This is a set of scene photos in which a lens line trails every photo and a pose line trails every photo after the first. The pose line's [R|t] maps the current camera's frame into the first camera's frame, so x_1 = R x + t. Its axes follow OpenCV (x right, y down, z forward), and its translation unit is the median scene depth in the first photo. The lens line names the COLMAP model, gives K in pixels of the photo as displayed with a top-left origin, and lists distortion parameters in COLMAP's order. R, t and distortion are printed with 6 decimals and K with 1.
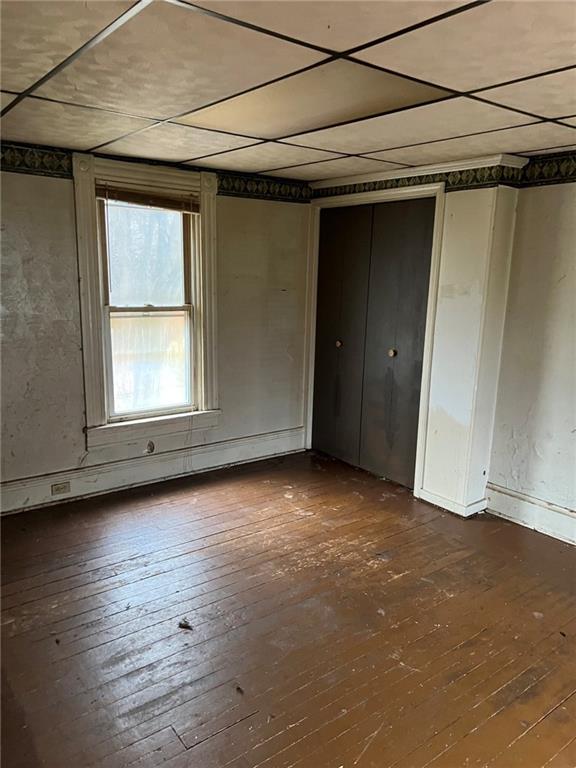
lens RADIAL K [[575.2, 0, 291.3], [0, 575.2, 389.9], [0, 0, 1]] dist [0.041700, -0.048047]
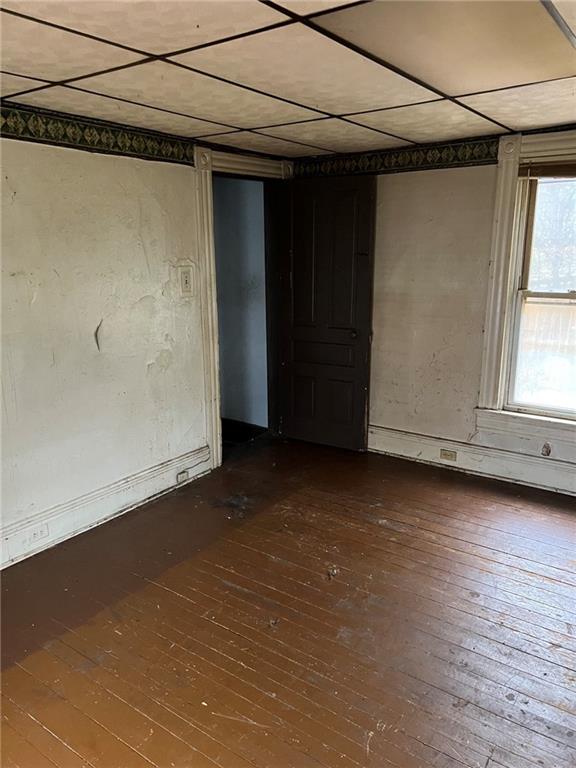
lens RADIAL K [[575.2, 0, 291.3], [0, 575.2, 389.9], [0, 0, 1]] dist [0.041700, -0.048047]
pose [[0.290896, 0.201630, -0.935267, 0.507330], [-0.183295, 0.971179, 0.152362, -0.060737], [0.939033, 0.127108, 0.319470, 0.354380]]
